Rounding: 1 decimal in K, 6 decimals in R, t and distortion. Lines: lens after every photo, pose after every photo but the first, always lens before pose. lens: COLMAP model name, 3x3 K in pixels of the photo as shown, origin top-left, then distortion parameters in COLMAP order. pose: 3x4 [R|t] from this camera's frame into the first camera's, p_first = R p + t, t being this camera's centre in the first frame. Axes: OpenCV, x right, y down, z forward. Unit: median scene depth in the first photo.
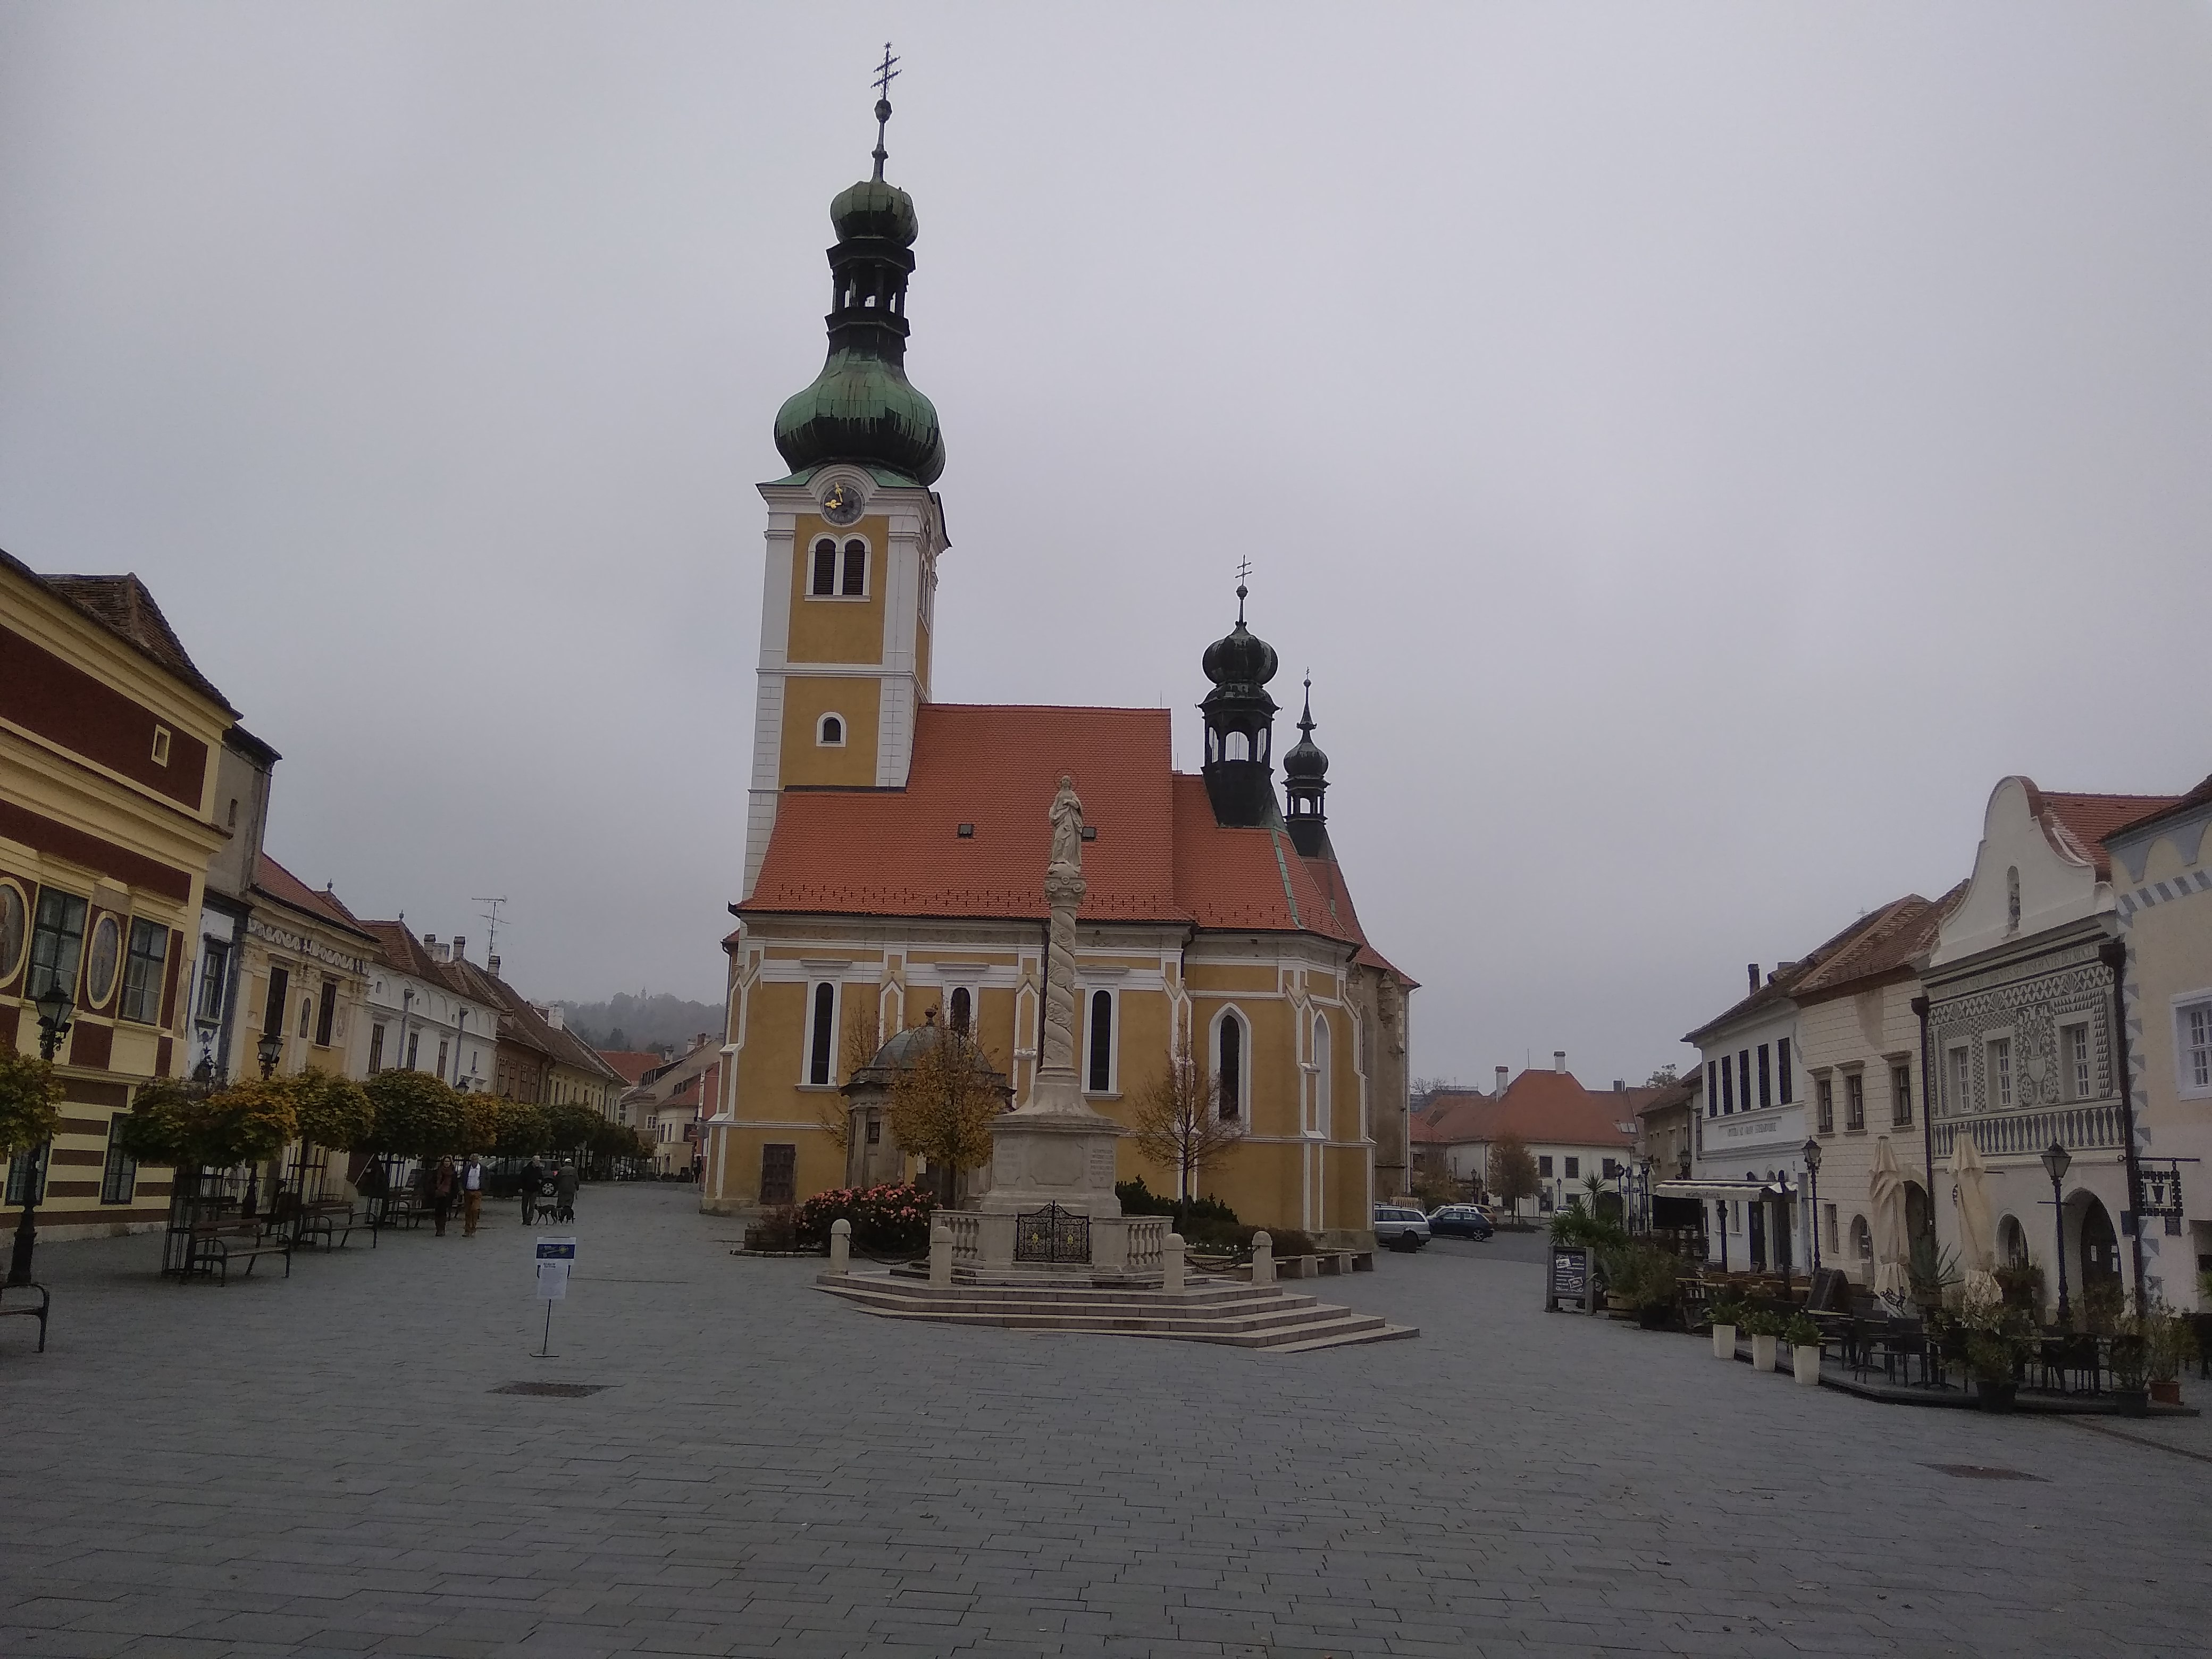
lens RADIAL K [[1797.6, 0, 1106.0], [0, 1797.6, 829.5], [0, 0, 1]] dist [0.103646, -0.146304]
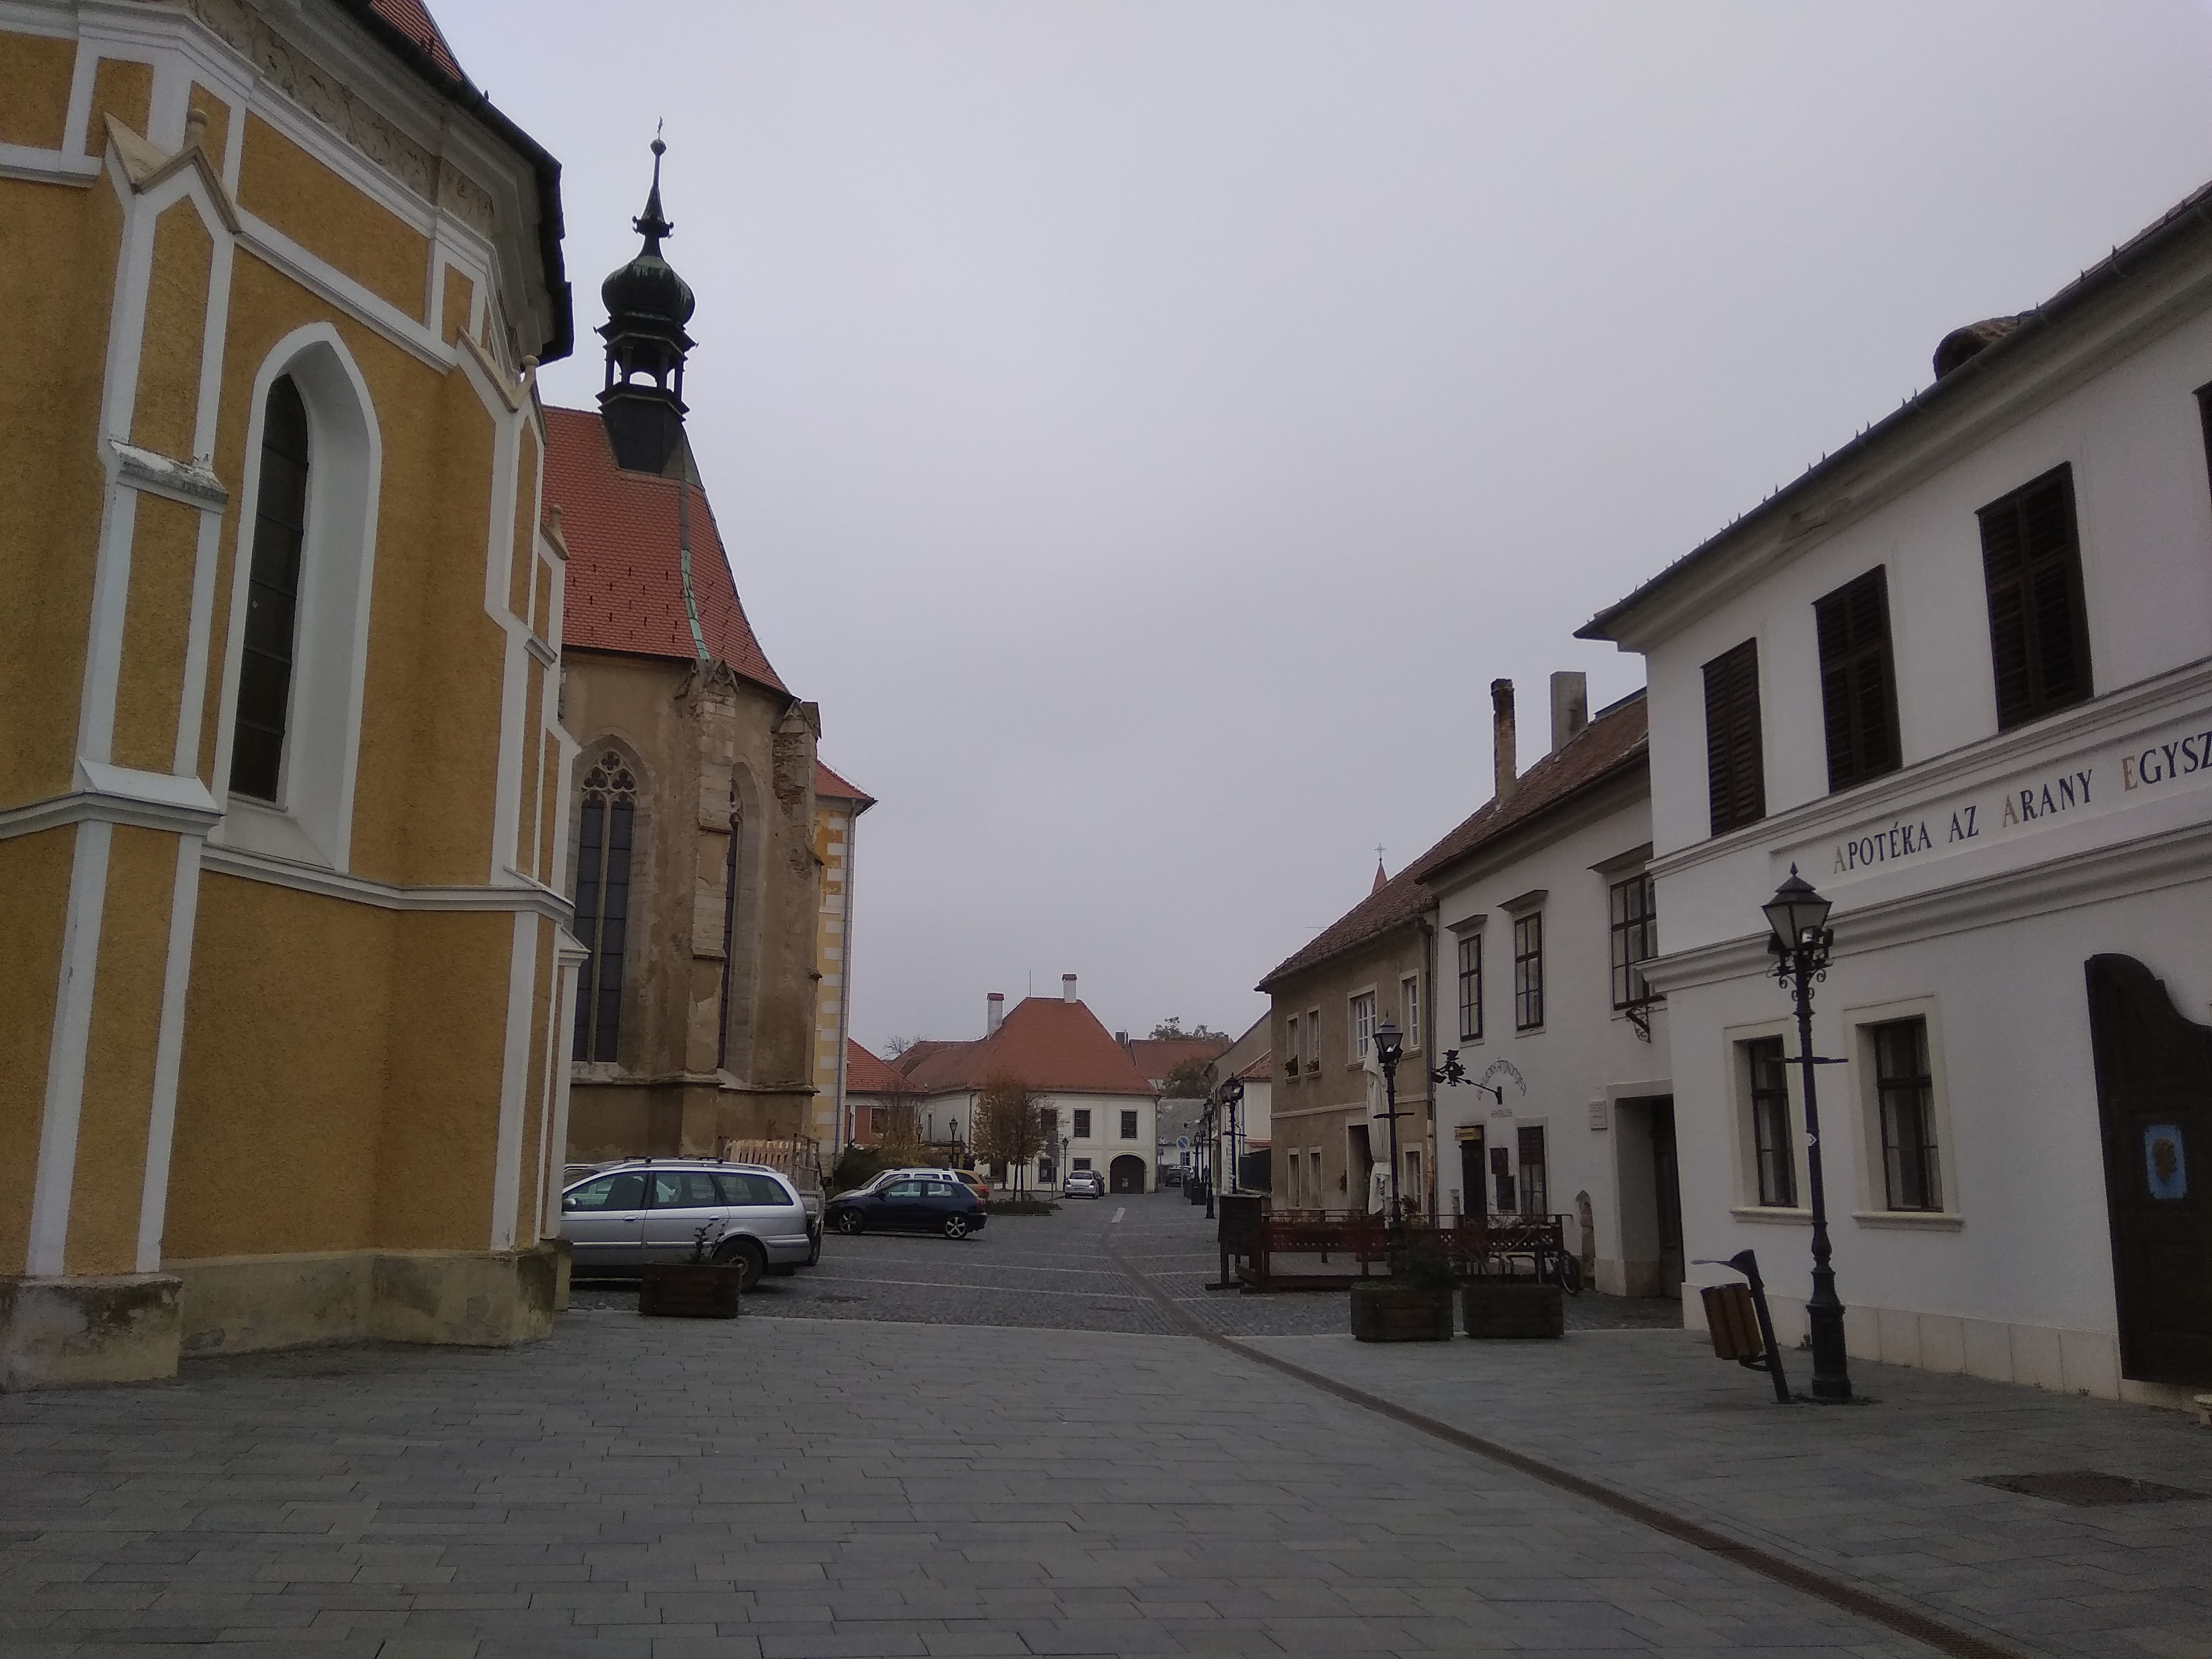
lens RADIAL K [[1797.6, 0, 1106.0], [0, 1797.6, 829.5], [0, 0, 1]] dist [0.103646, -0.146304]
pose [[0.961100, 0.029222, 0.274649, 0.156556], [-0.031720, 0.999486, 0.004659, 0.164950], [-0.274372, -0.013189, 0.961533, 0.760469]]
